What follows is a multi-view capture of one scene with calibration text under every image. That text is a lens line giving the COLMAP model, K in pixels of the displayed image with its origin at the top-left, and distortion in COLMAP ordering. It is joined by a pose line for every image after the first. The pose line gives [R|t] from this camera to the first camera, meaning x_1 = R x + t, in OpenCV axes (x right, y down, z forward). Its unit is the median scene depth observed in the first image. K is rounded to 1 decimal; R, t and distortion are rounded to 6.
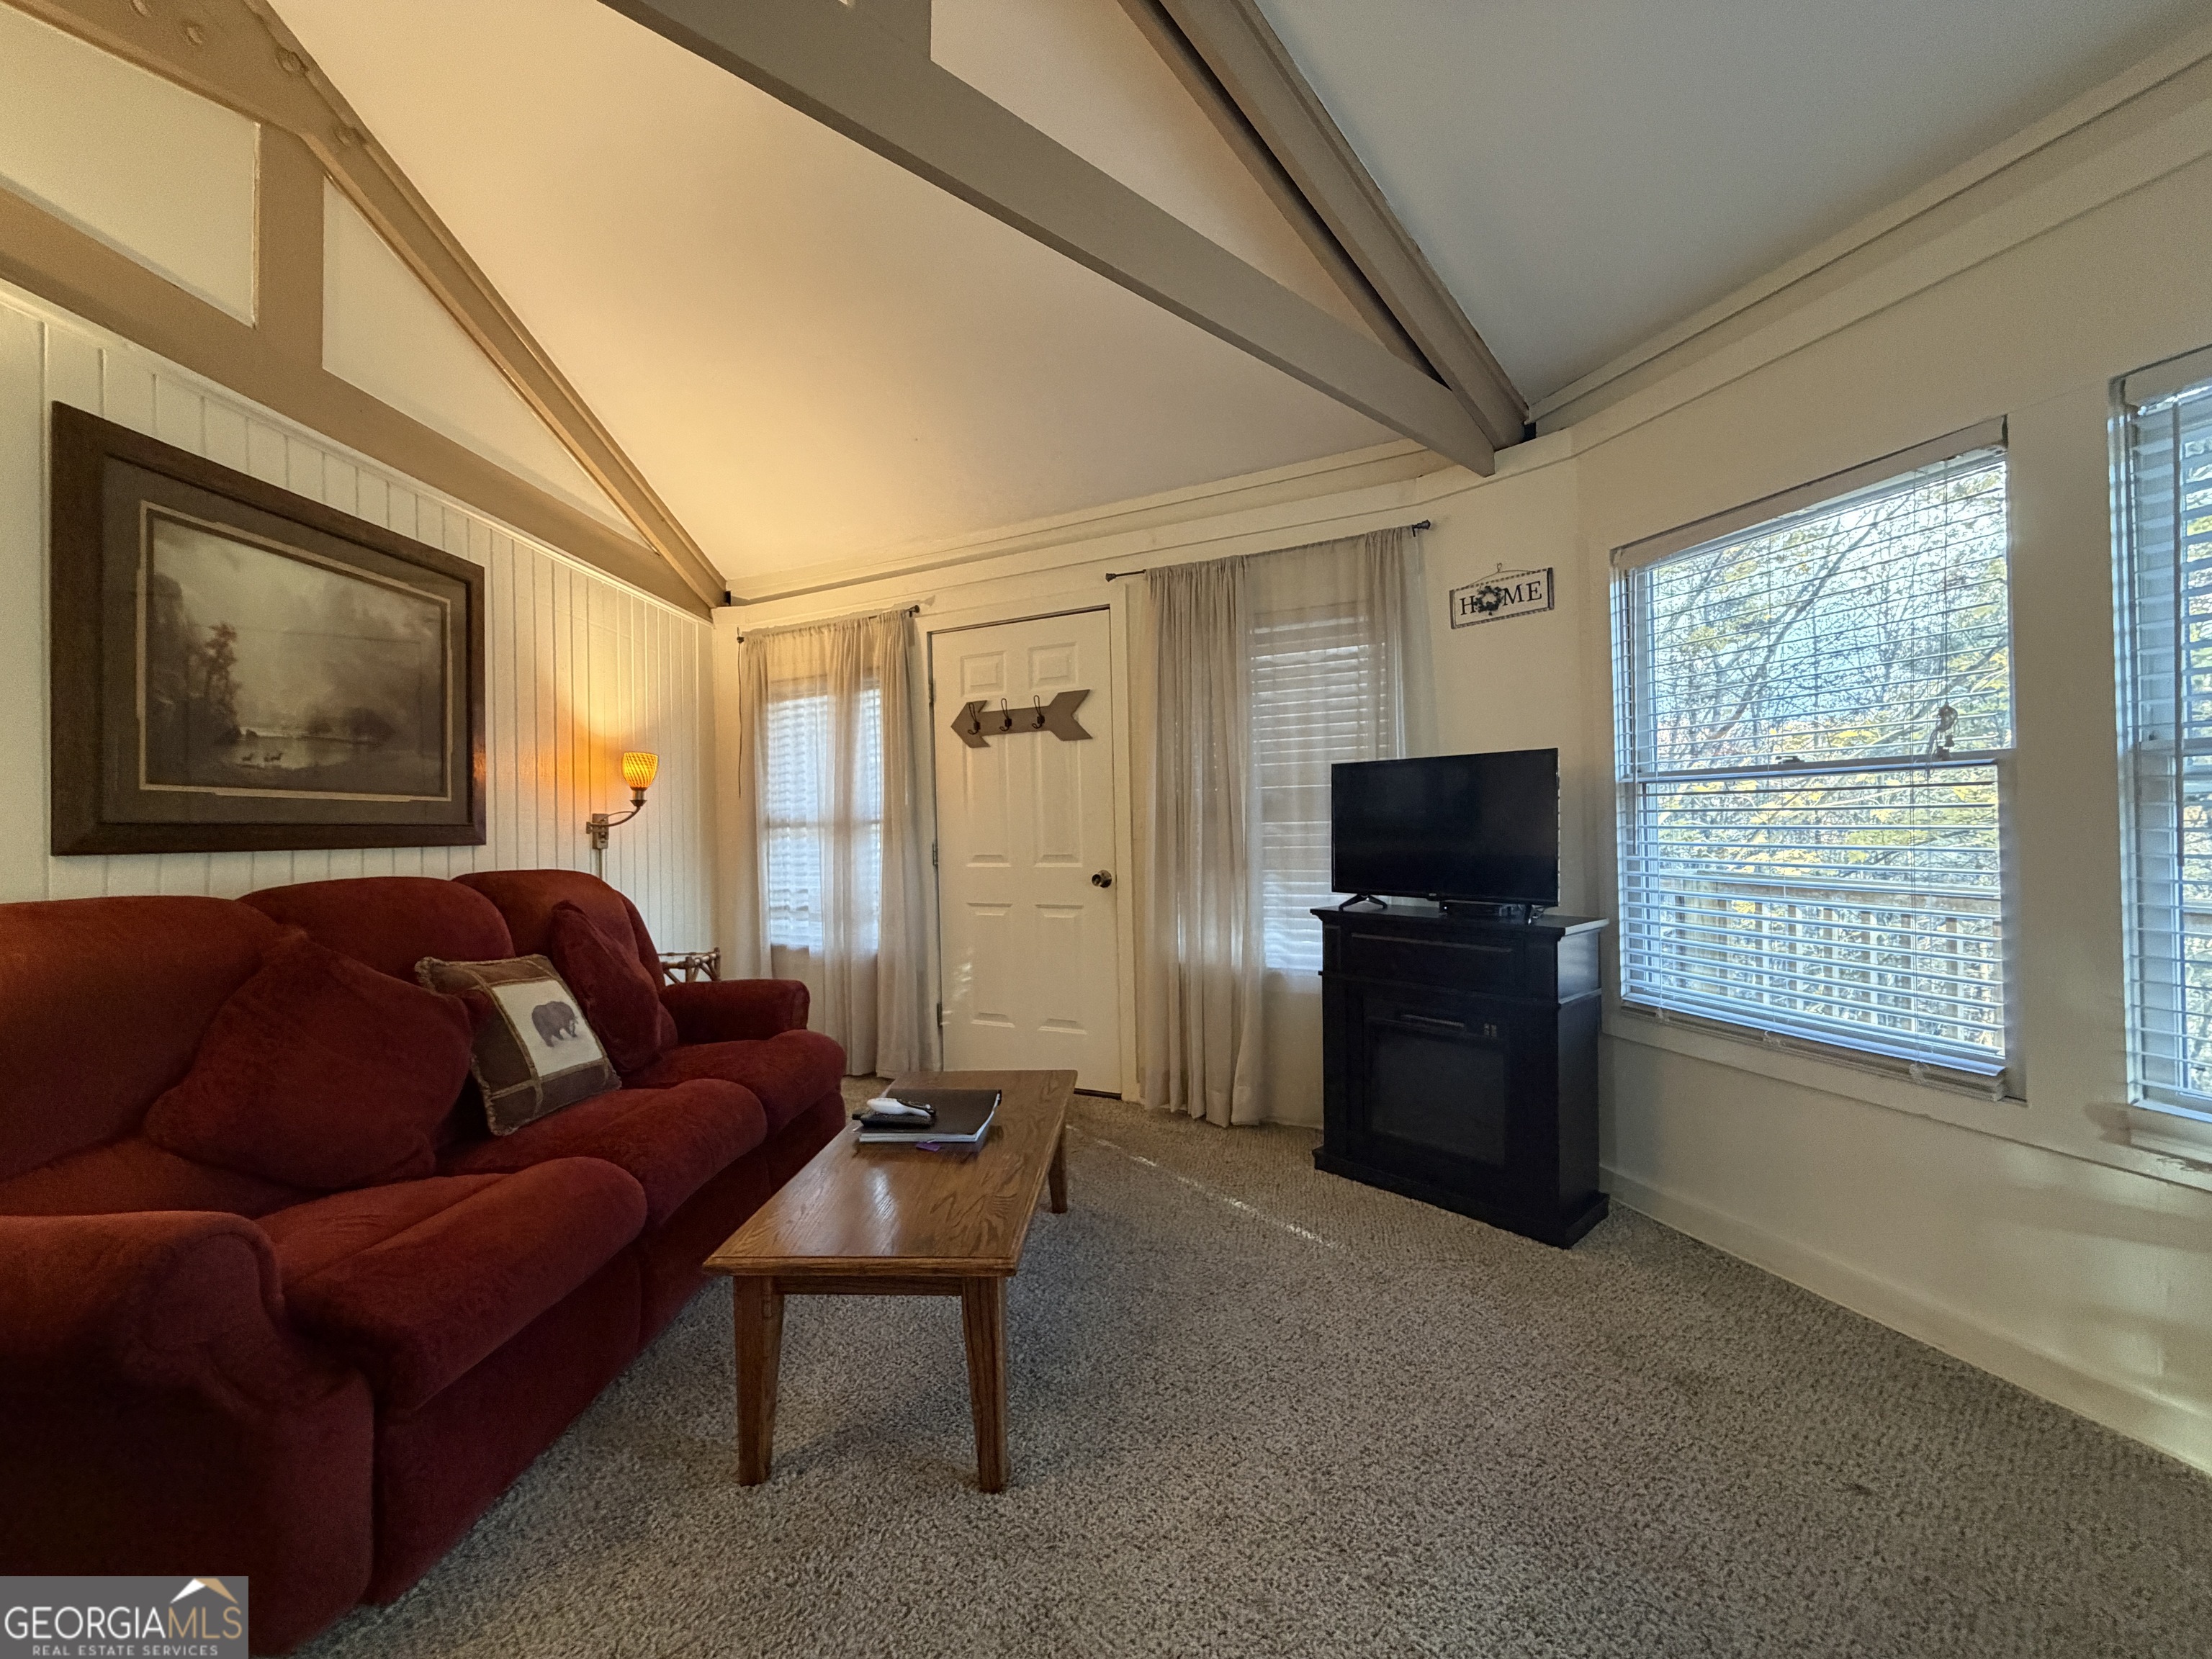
lens RADIAL K [[878.0, 0, 1094.6], [0, 878.0, 828.5], [0, 0, 1]] dist [0.000481, 0.000215]
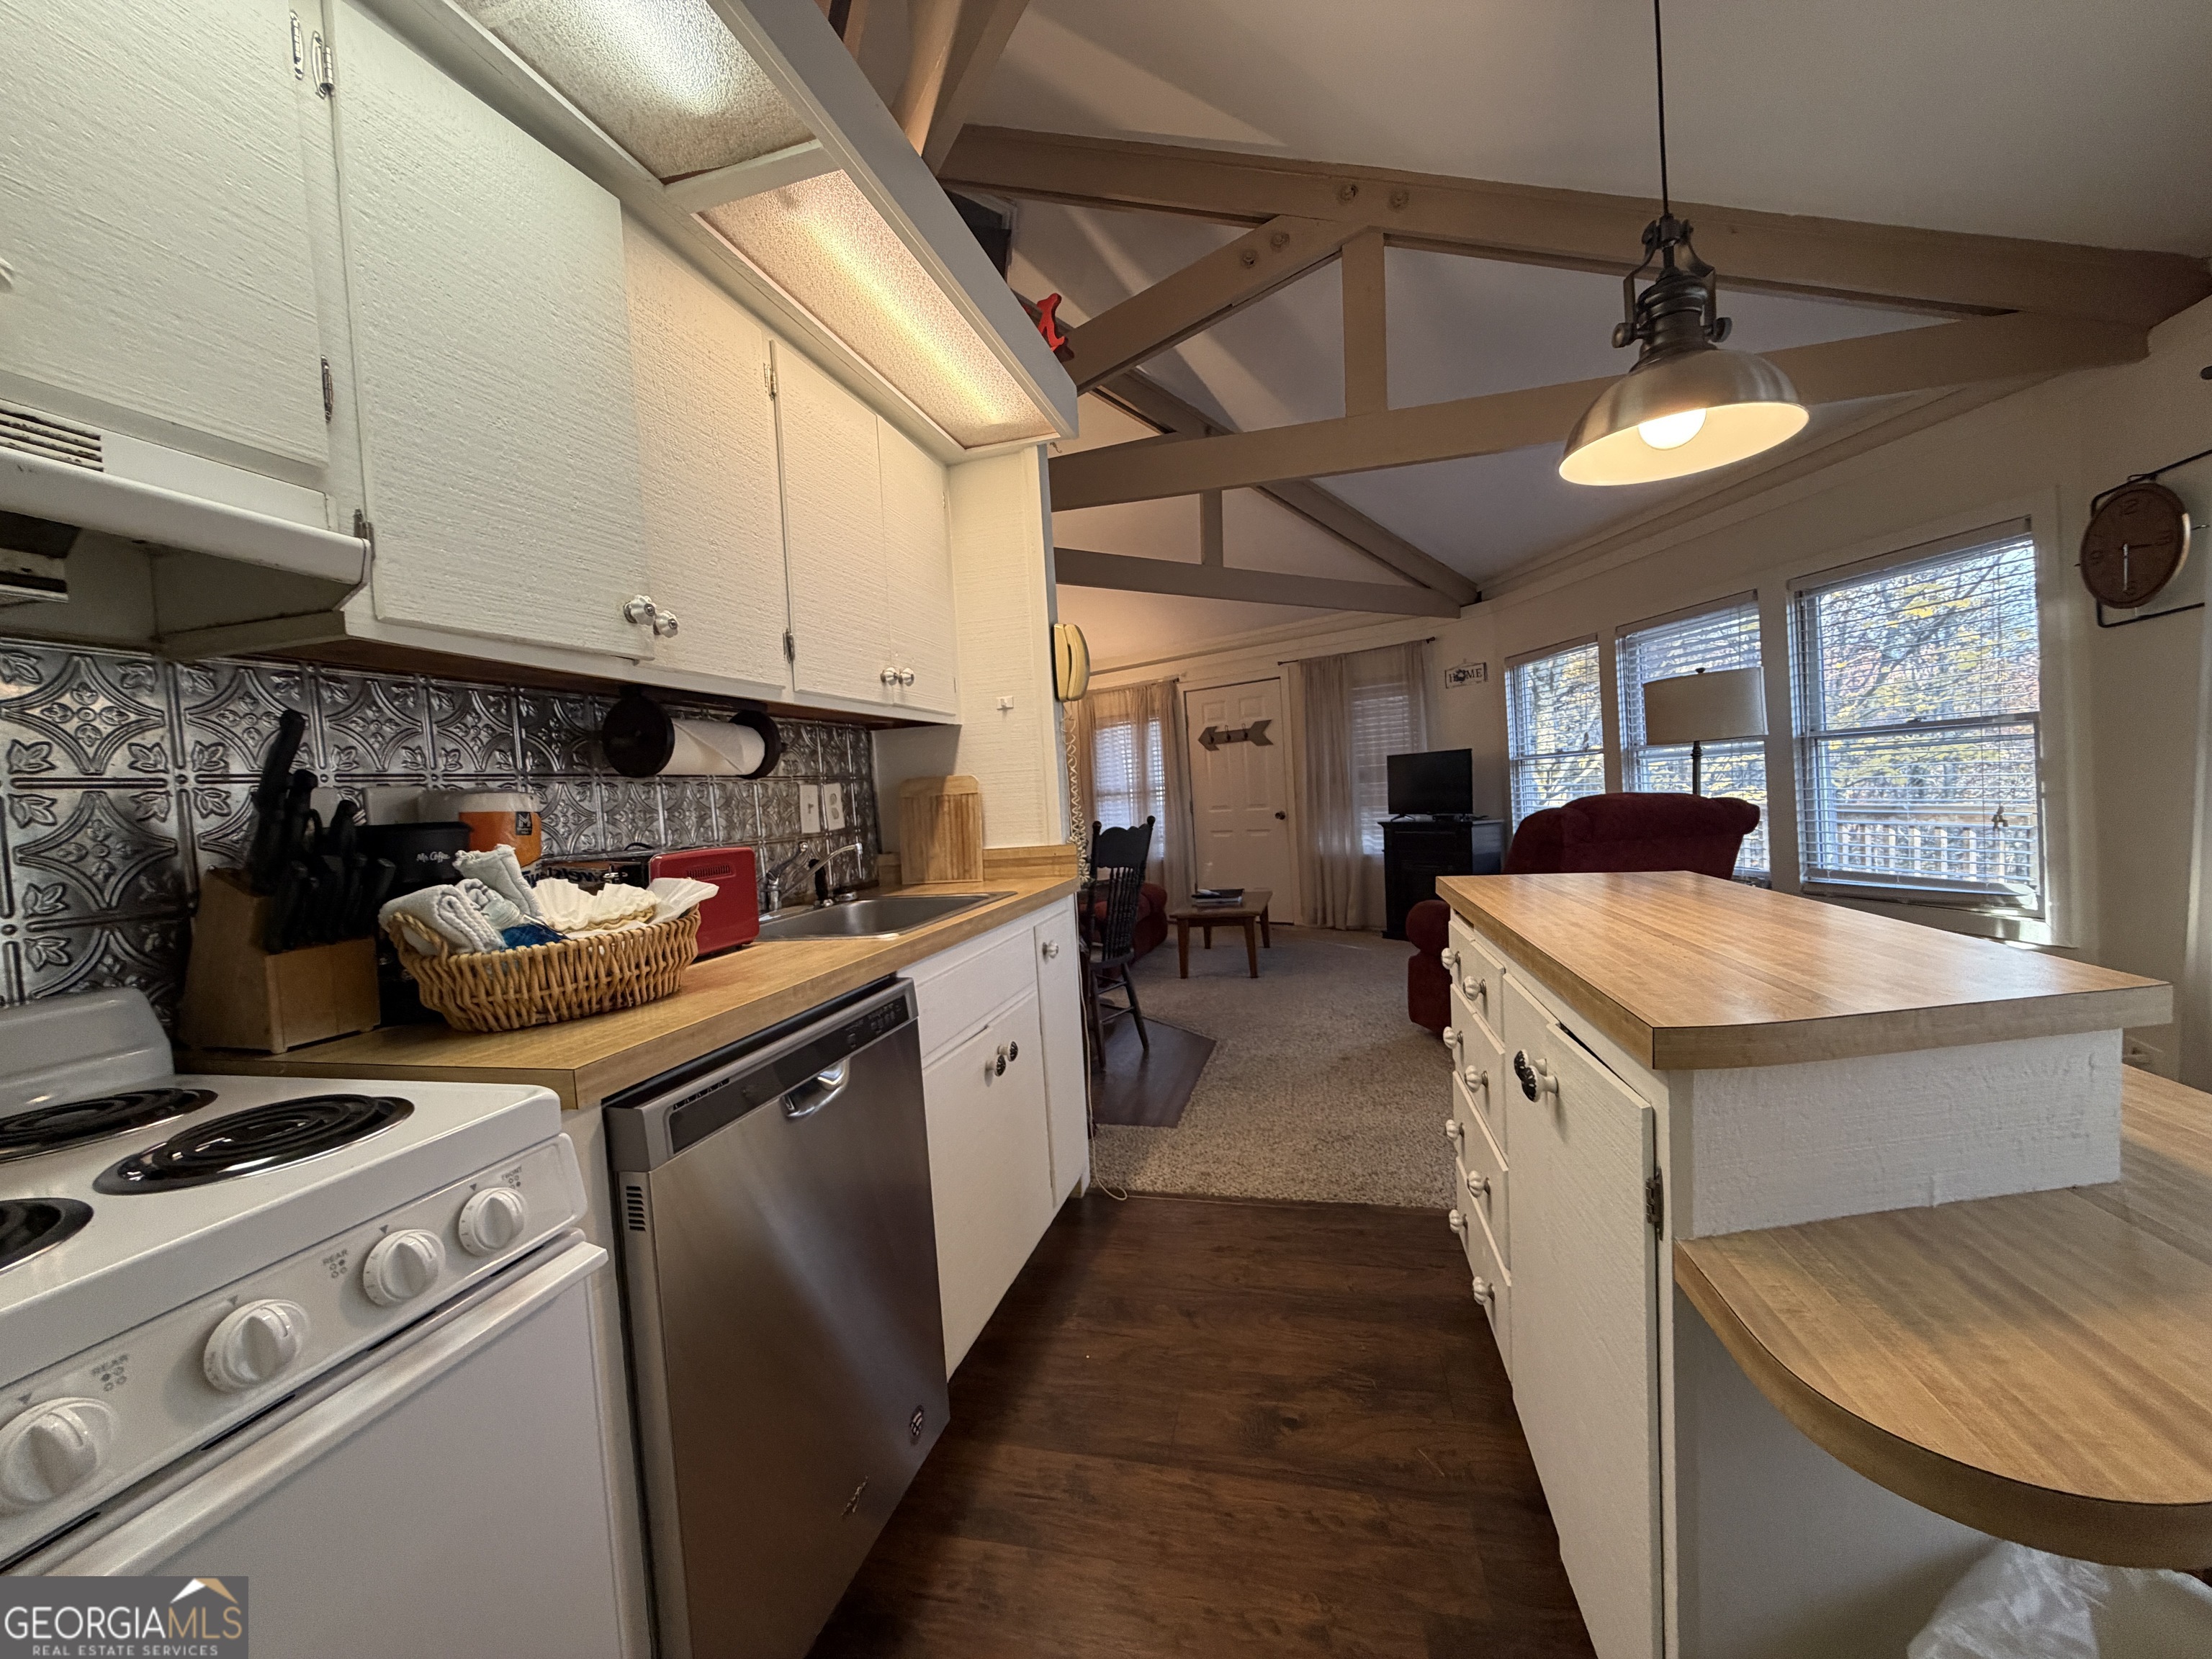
lens RADIAL K [[875.9, 0, 1097.0], [0, 875.9, 827.3], [0, 0, 1]] dist [-0.000759, 0.000252]
pose [[0.979762, -0.030863, -0.197773, -0.007669], [0.037480, 0.998853, 0.029798, 0.011026], [0.196626, -0.036608, 0.979795, -1.137234]]
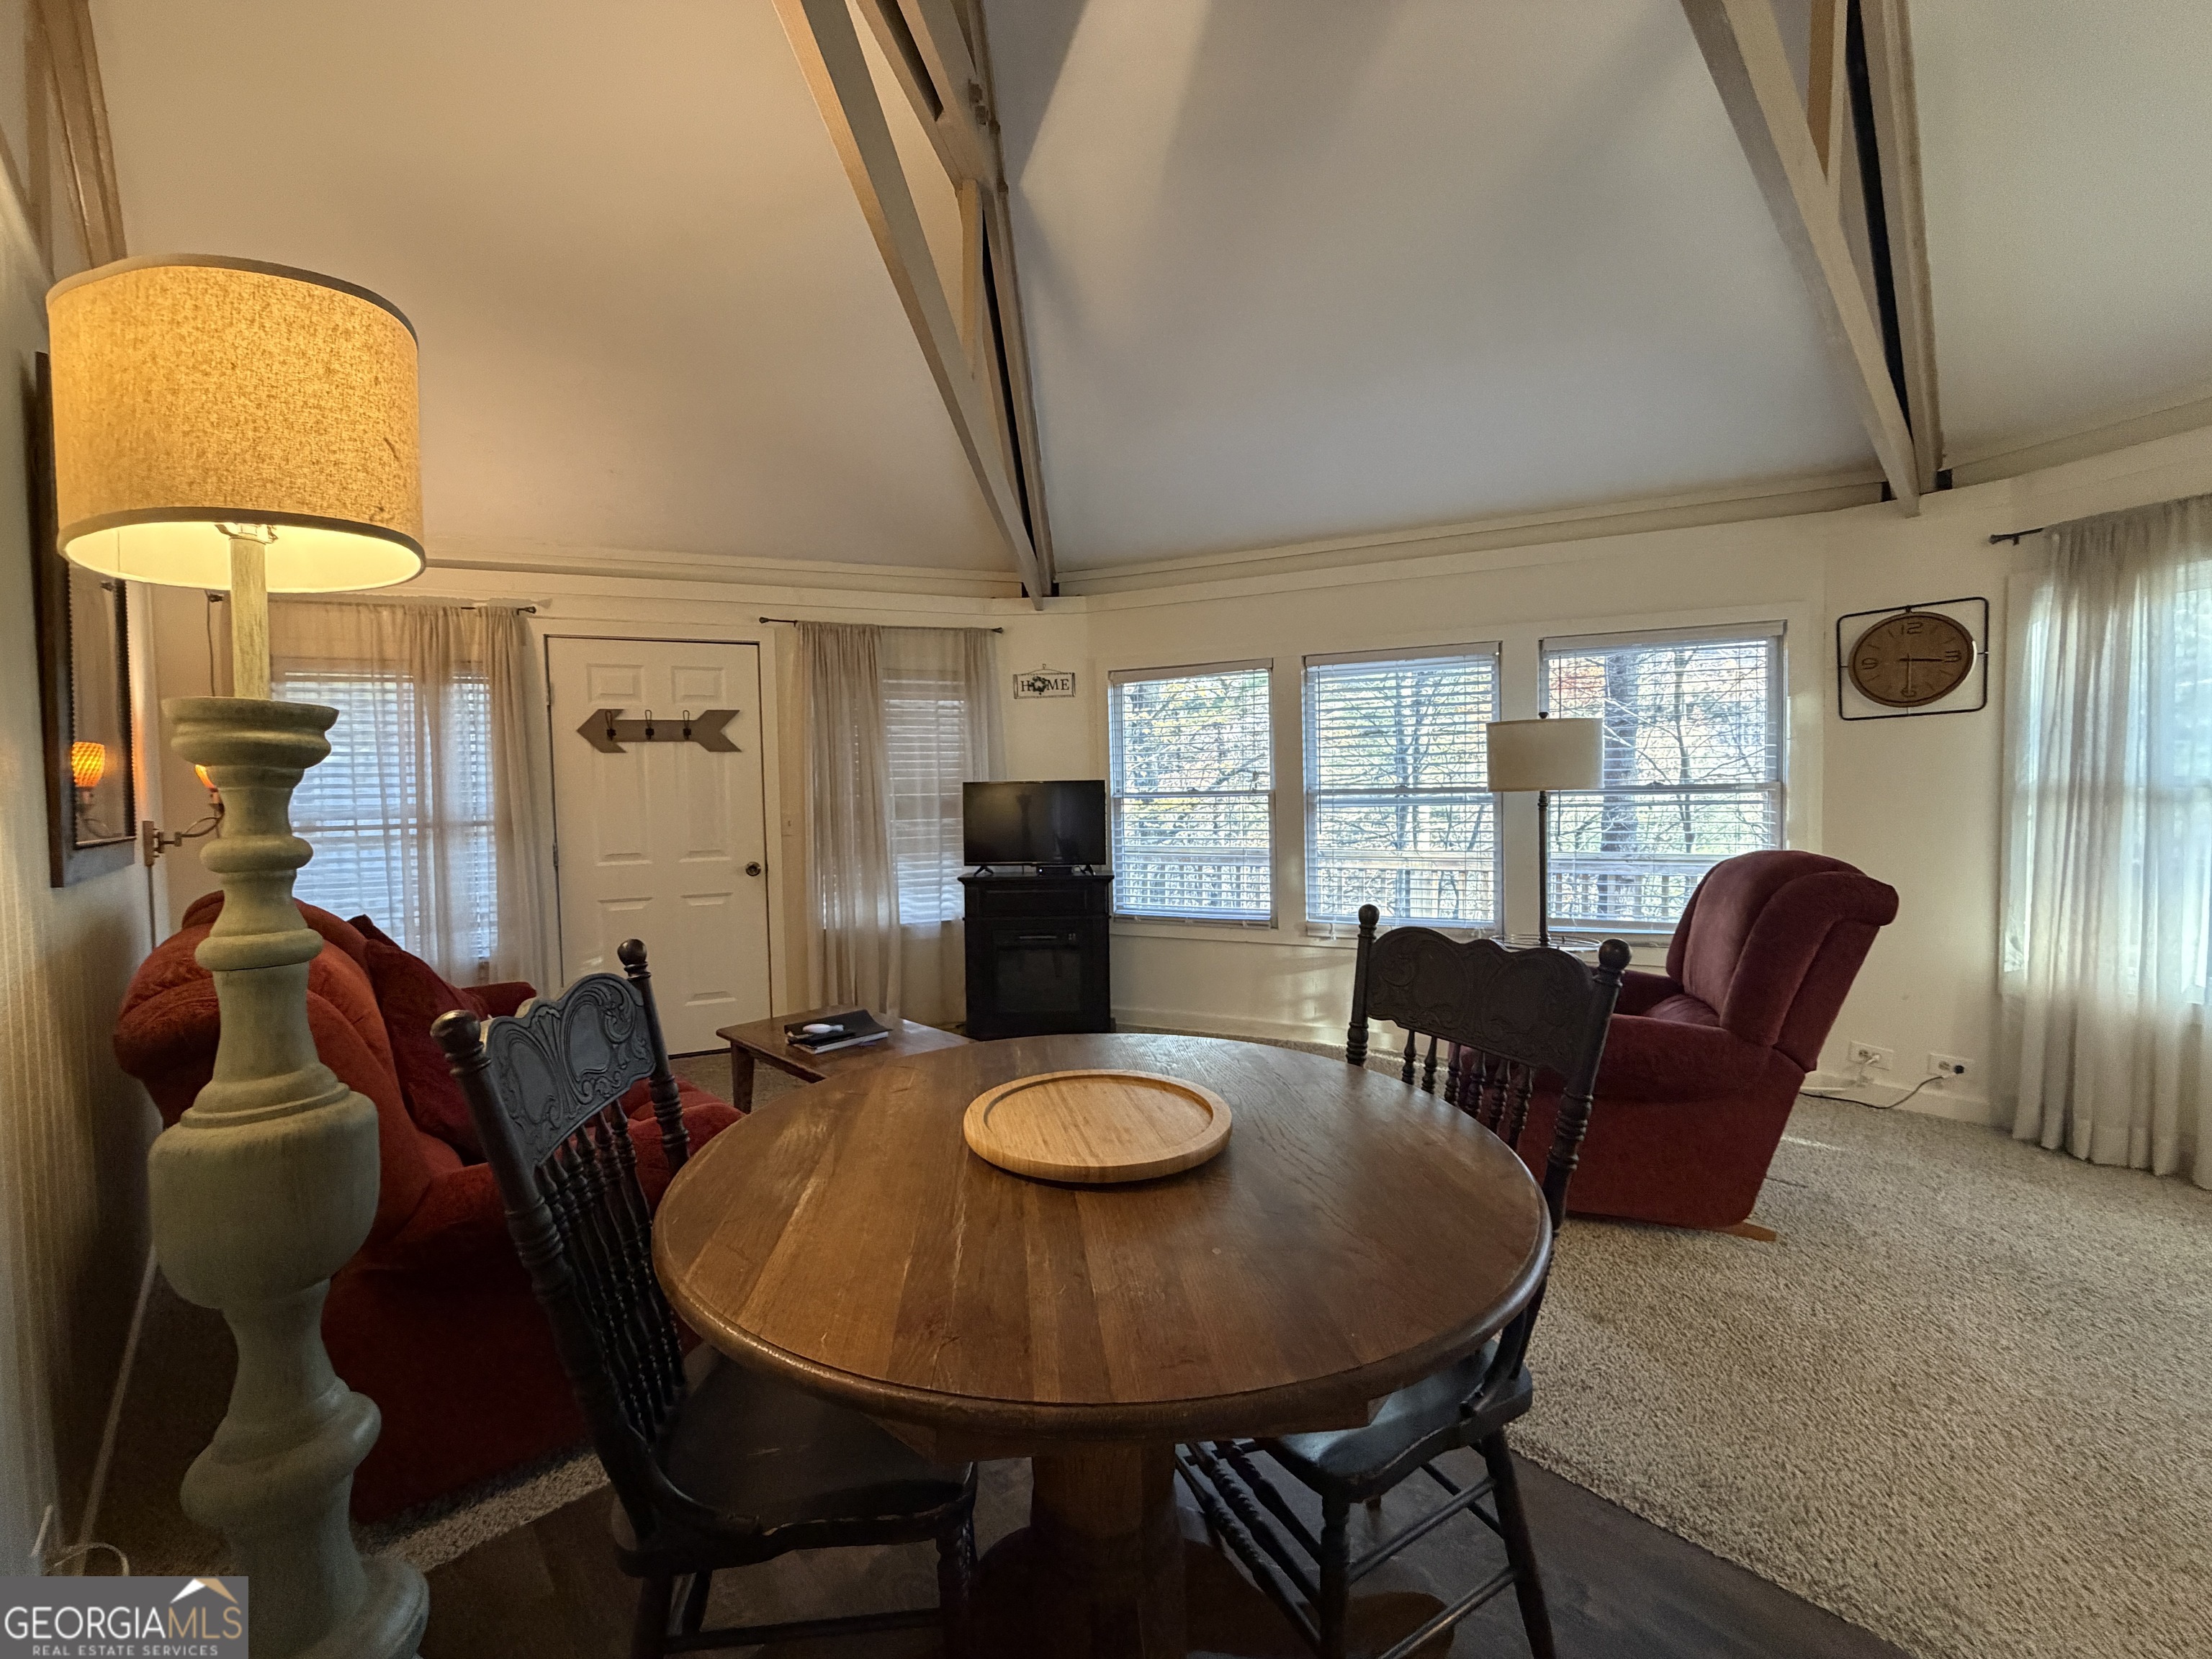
lens RADIAL K [[878.0, 0, 1094.6], [0, 878.0, 828.5], [0, 0, 1]] dist [0.000481, 0.000215]
pose [[0.679551, -0.021534, 0.733312, -0.620476], [0.010652, 0.999753, 0.019486, -0.017844], [-0.733551, -0.005431, 0.679613, -0.180947]]
